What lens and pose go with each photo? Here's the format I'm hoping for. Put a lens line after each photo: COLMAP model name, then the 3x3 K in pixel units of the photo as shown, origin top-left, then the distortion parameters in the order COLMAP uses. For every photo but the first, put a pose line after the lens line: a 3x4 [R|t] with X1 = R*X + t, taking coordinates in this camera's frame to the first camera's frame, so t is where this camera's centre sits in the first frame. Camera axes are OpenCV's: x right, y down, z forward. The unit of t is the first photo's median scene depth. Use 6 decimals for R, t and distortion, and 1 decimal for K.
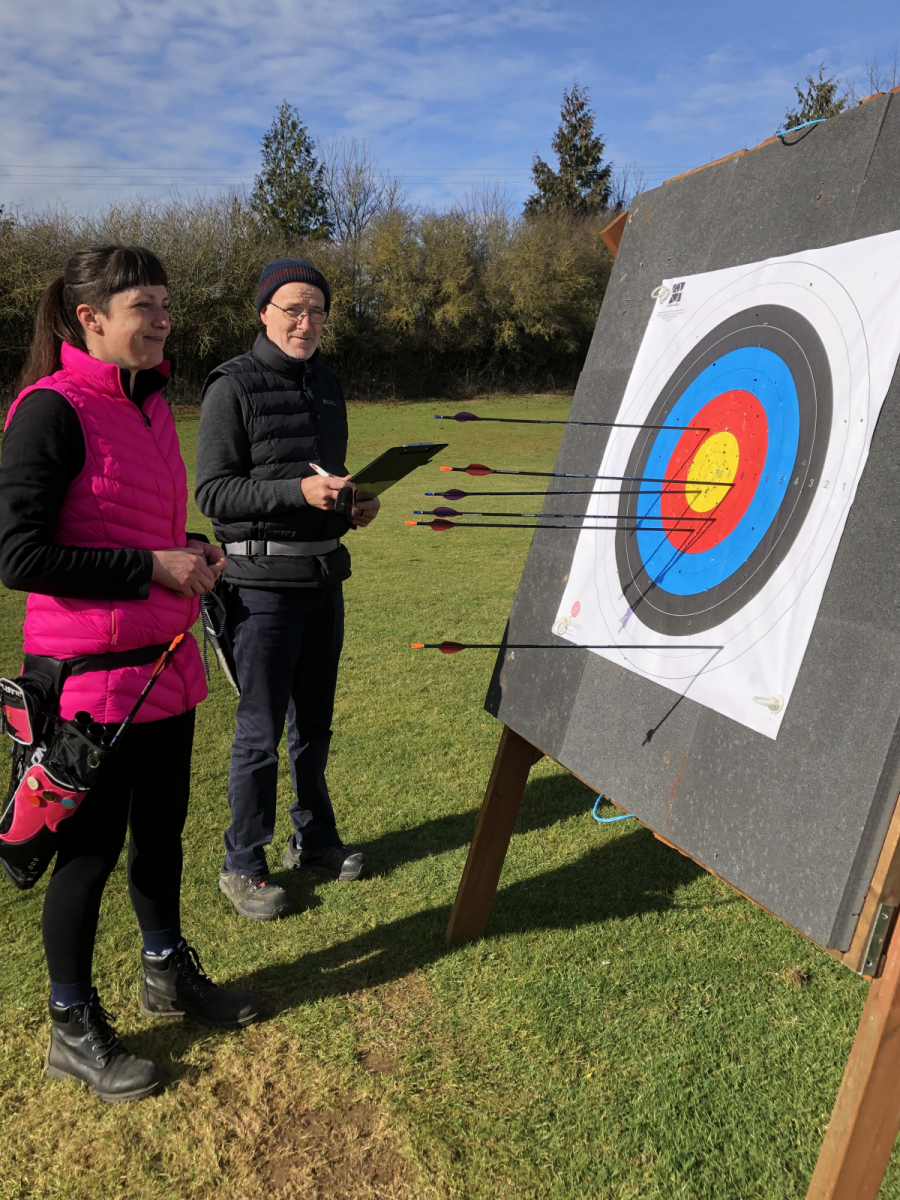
lens RADIAL K [[1107.9, 0, 447.4], [0, 1107.9, 593.4], [0, 0, 1]] dist [0.017376, 0.000000]
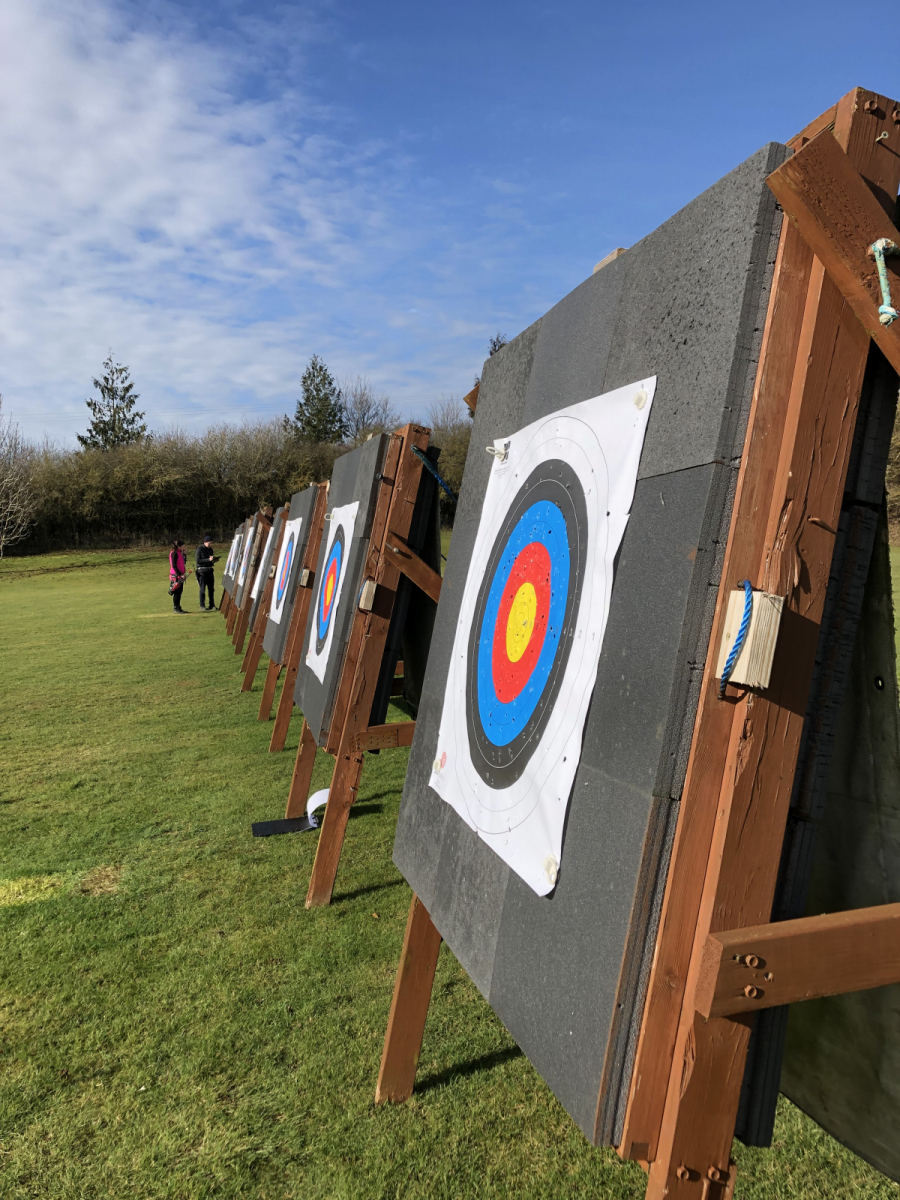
lens RADIAL K [[1034.8, 0, 456.0], [0, 1034.8, 600.1], [0, 0, 1]] dist [0.033544, 0.020272]
pose [[0.997300, -0.024432, -0.069257, 0.153213], [0.017212, 0.994533, -0.102996, 0.071294], [0.071395, 0.101526, 0.992268, -0.445509]]
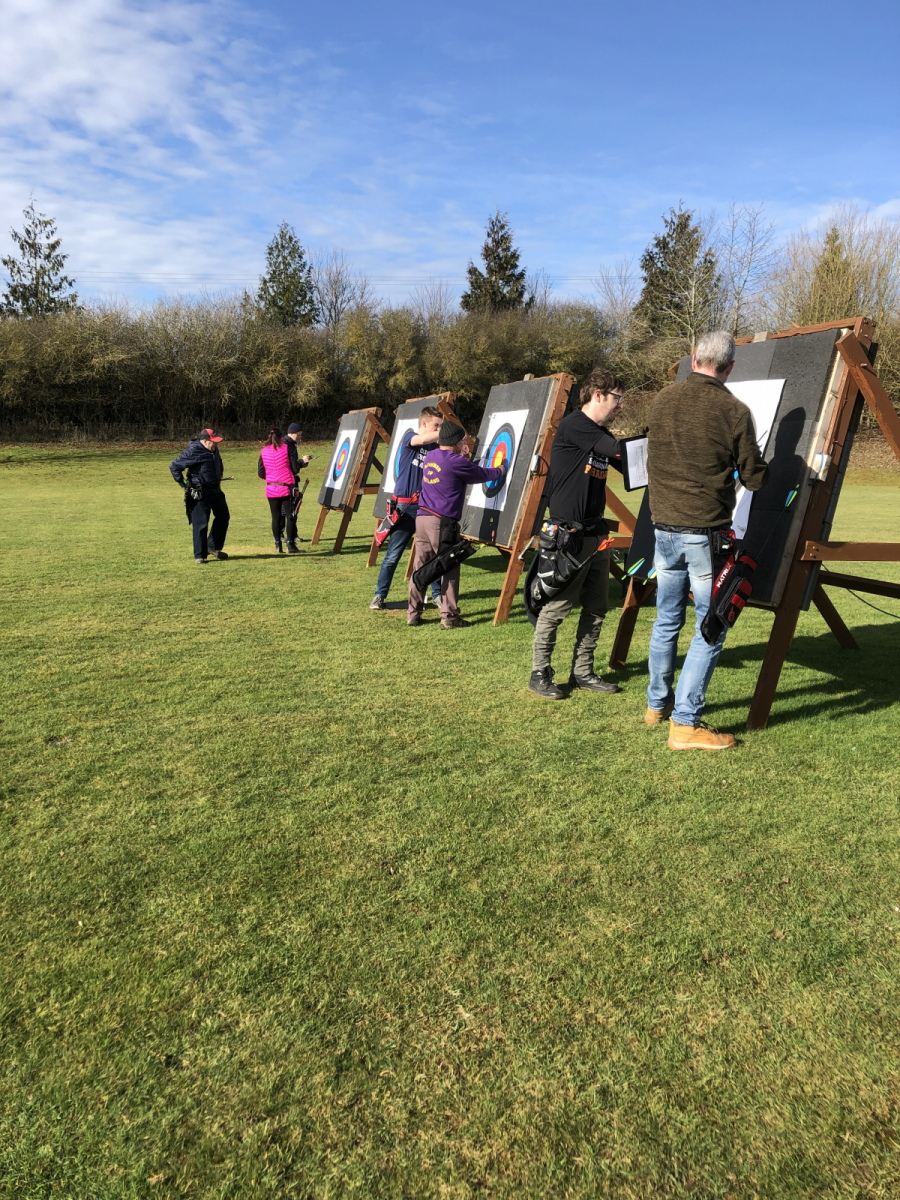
lens RADIAL K [[1034.8, 0, 443.8], [0, 1034.8, 597.2], [0, 0, 1]] dist [0.033544, 0.020272]
pose [[0.999733, 0.014724, 0.017783, 0.033309], [-0.014332, 0.999655, -0.021998, 0.043150], [-0.018101, 0.021738, 0.999600, -0.264324]]
